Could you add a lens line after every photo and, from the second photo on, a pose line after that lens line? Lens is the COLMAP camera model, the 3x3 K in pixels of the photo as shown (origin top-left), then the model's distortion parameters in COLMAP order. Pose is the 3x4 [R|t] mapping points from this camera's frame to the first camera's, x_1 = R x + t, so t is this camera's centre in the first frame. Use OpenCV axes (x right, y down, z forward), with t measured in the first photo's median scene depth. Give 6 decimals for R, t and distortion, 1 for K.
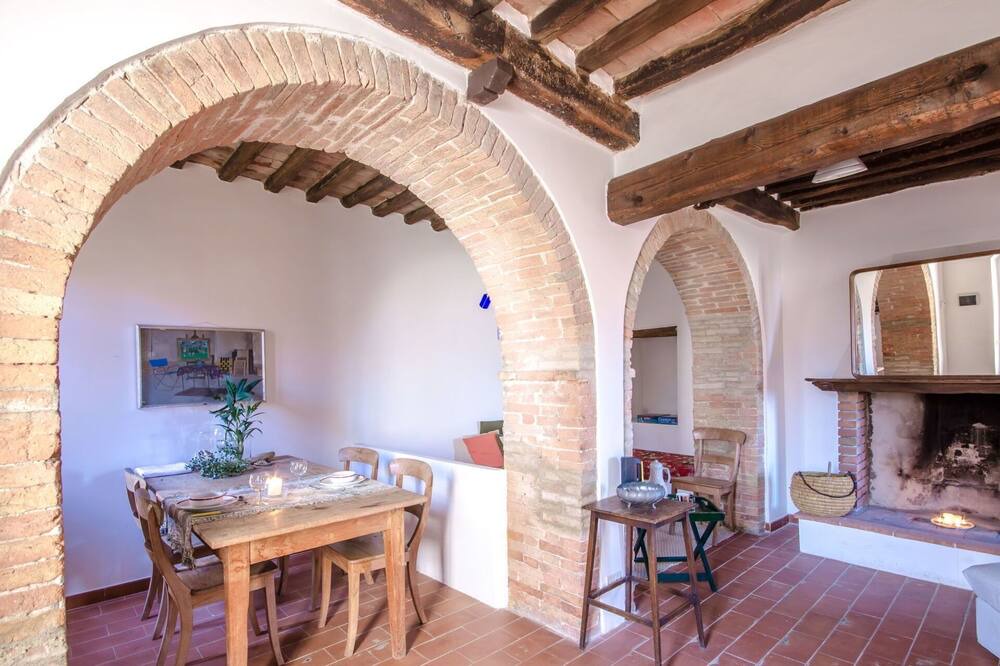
lens RADIAL K [[520.7, 0, 504.4], [0, 520.7, 373.9], [0, 0, 1]] dist [-0.000379, -0.000701]
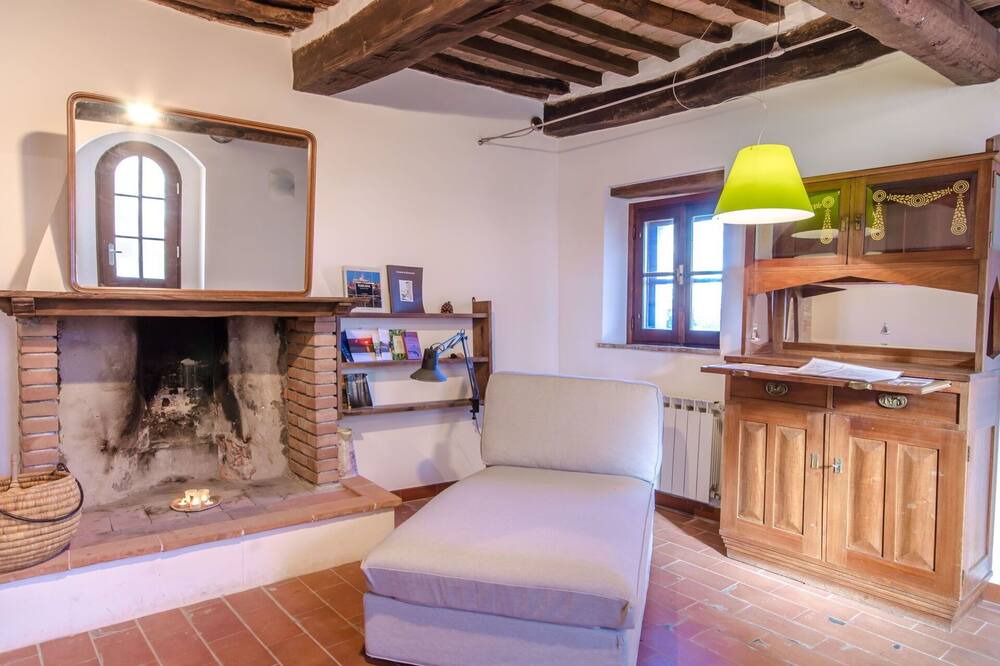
lens RADIAL K [[637.2, 0, 493.8], [0, 637.2, 331.4], [0, 0, 1]] dist [0.002460, 0.001943]
pose [[0.073651, -0.026827, 0.996923, 0.038813], [-0.008875, 0.999581, 0.027554, 0.029598], [-0.997245, -0.010877, 0.073382, 0.547660]]
